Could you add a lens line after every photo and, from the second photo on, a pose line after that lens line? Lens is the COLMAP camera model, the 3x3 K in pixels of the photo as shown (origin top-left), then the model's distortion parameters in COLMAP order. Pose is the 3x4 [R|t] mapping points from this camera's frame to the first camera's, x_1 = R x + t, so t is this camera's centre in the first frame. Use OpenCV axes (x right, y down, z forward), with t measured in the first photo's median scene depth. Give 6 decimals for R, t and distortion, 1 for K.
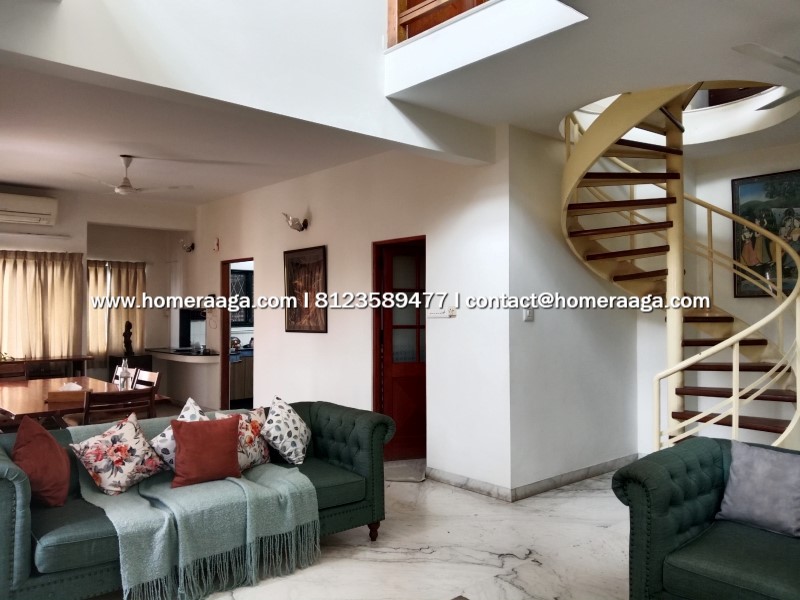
lens RADIAL K [[630.0, 0, 407.3], [0, 630.0, 300.8], [0, 0, 1]] dist [0.054665, -0.073621]
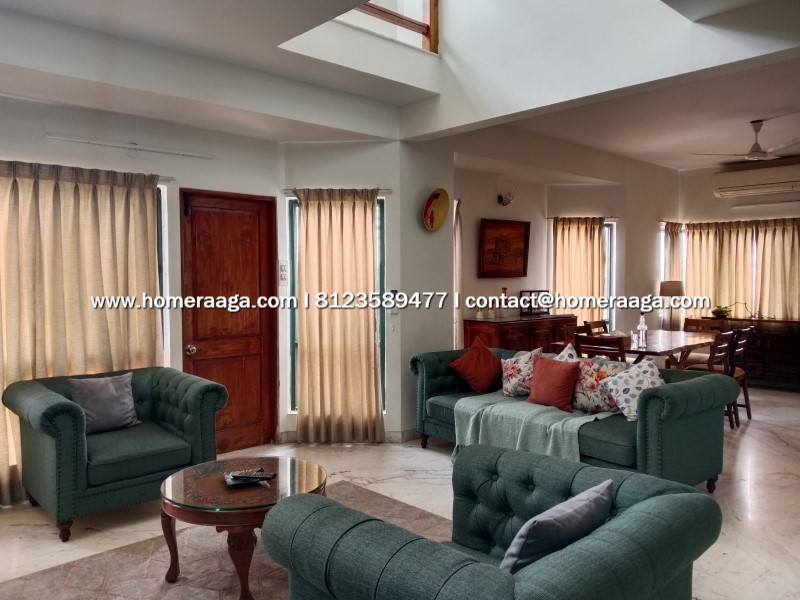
lens RADIAL K [[630.0, 0, 399.8], [0, 630.0, 298.5], [0, 0, 1]] dist [0.054665, -0.073621]
pose [[0.038706, 0.038120, -0.998523, 0.860735], [0.014798, 0.999141, 0.038718, 0.010661], [0.999141, -0.016275, 0.038108, 0.592820]]
